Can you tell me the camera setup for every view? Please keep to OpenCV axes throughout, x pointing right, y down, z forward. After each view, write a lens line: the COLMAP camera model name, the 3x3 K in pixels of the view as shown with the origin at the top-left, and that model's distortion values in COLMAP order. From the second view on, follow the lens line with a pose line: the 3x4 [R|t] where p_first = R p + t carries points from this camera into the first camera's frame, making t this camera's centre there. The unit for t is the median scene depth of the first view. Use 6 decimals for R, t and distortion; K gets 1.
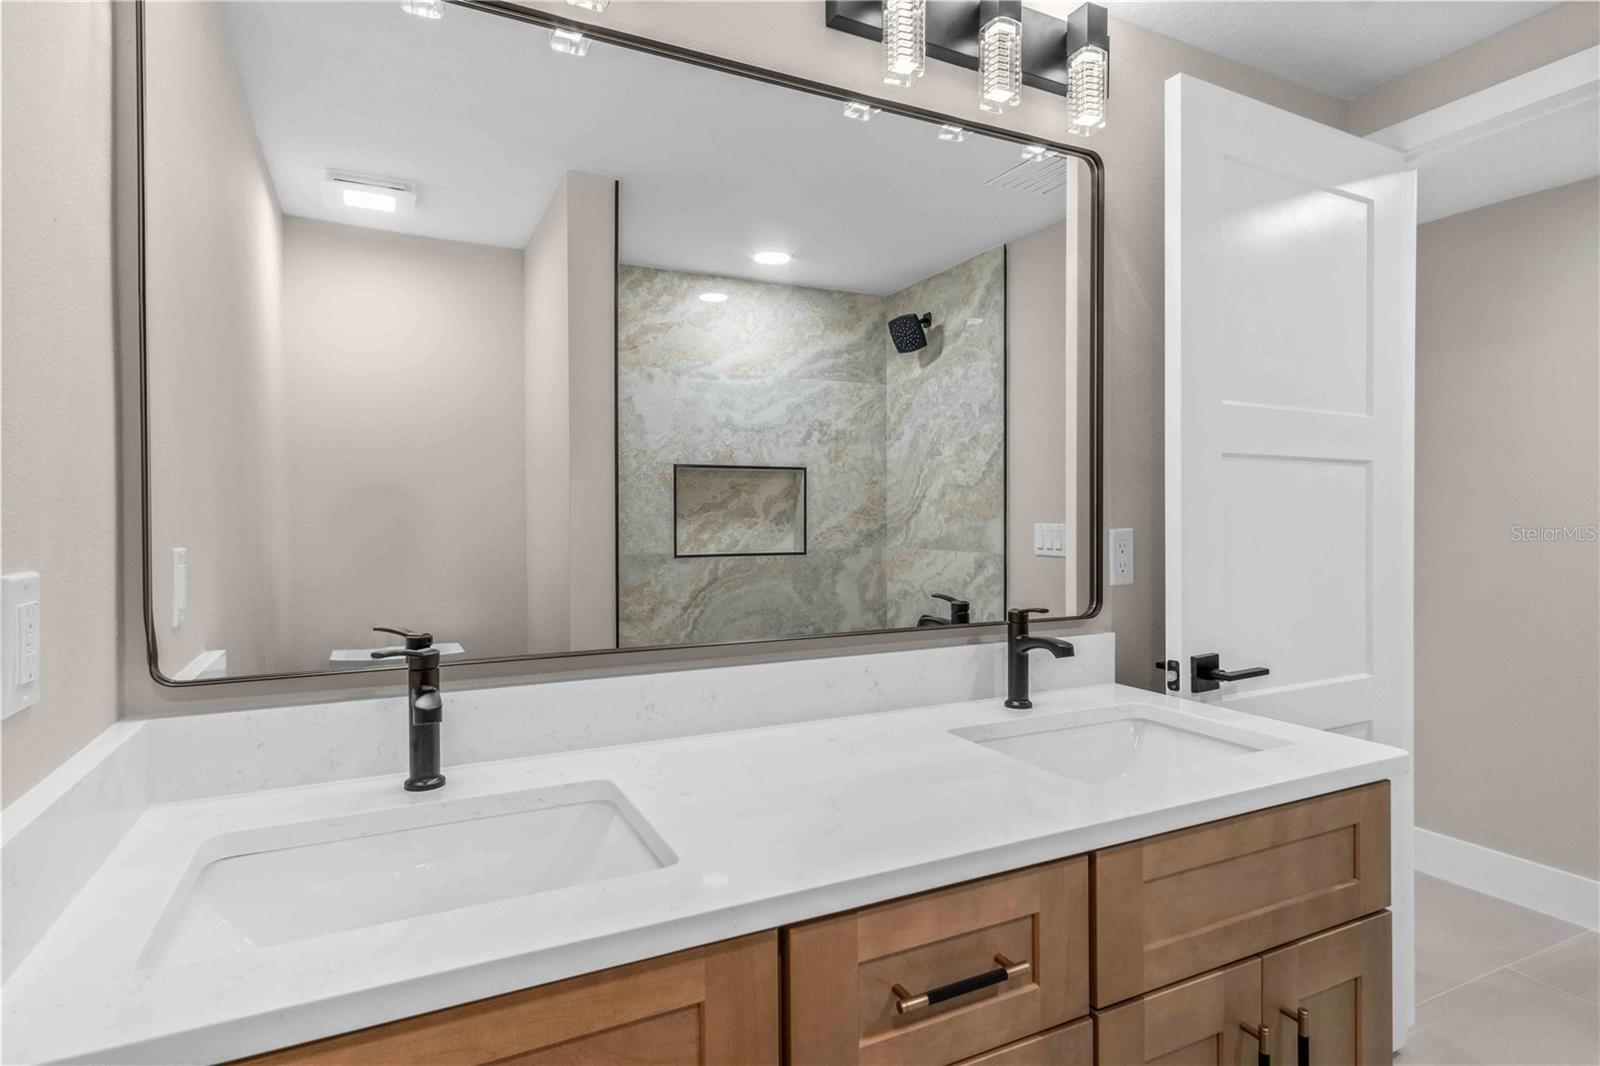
lens RADIAL K [[858.4, 0, 806.4], [0, 858.4, 529.5], [0, 0, 1]] dist [0.009518, -0.002440]
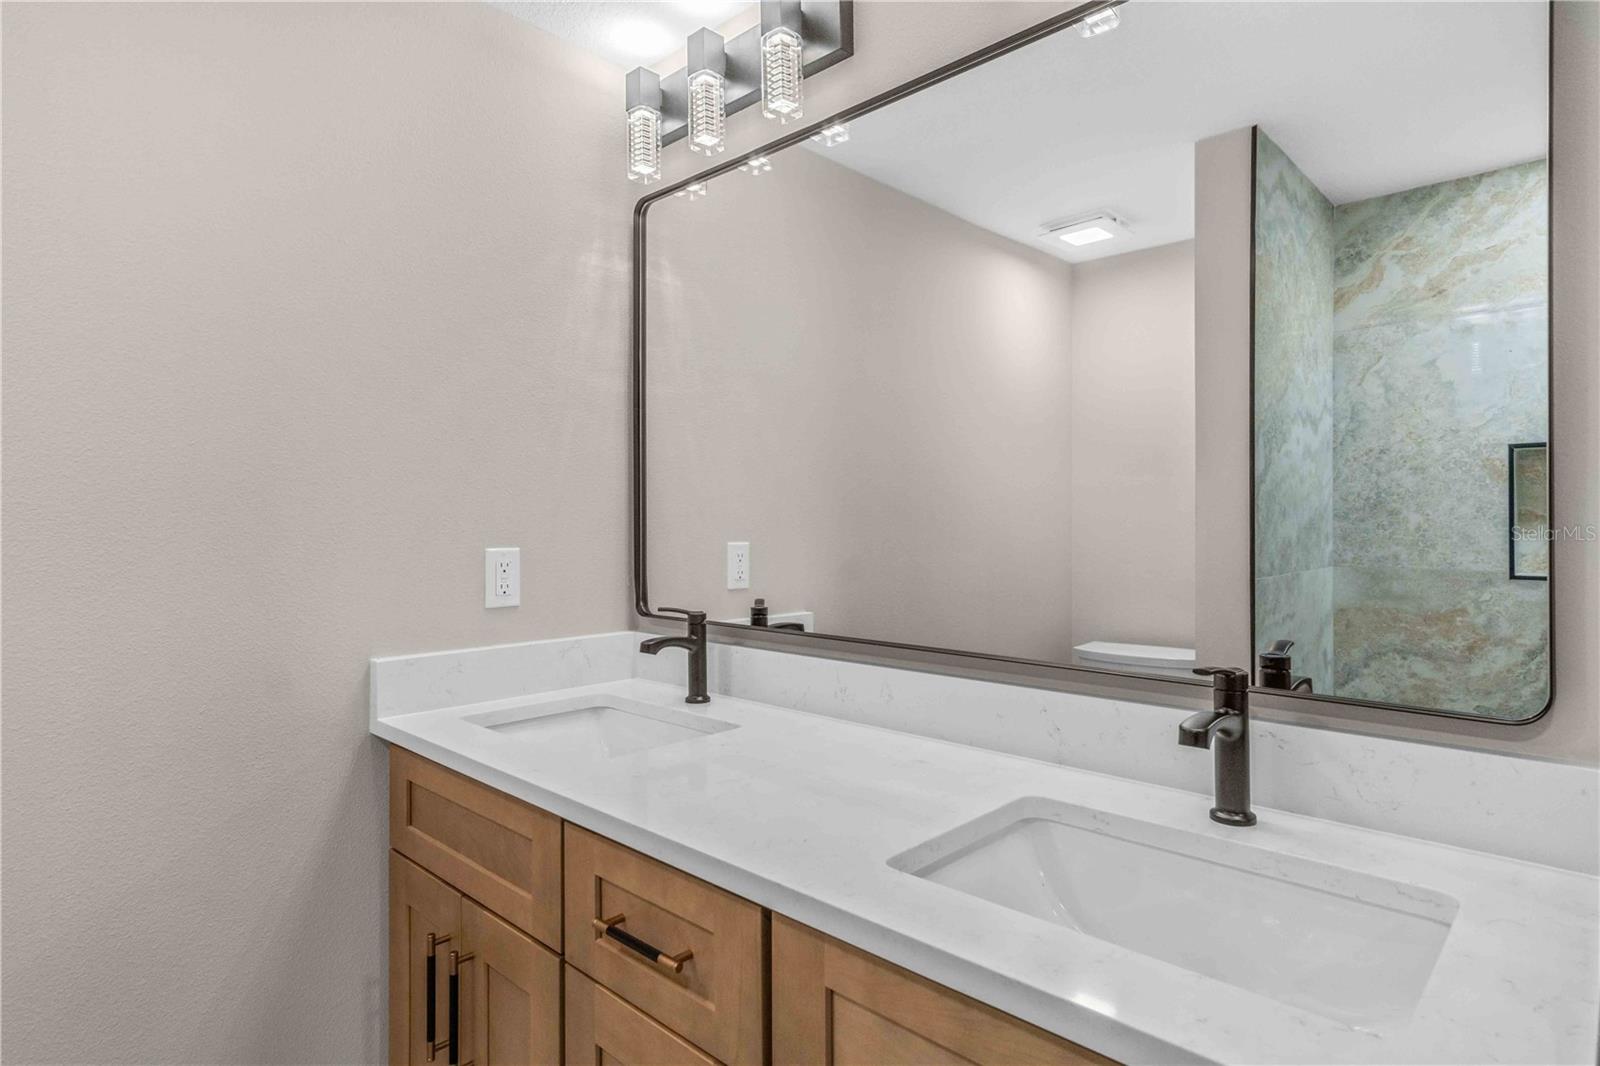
lens RADIAL K [[858.4, 0, 751.7], [0, 858.4, 533.6], [0, 0, 1]] dist [0.009518, -0.002440]
pose [[0.299158, 0.009323, -0.954158, 0.334831], [-0.007069, 0.999946, 0.007554, -0.004492], [0.954177, 0.004485, 0.299208, 0.206617]]
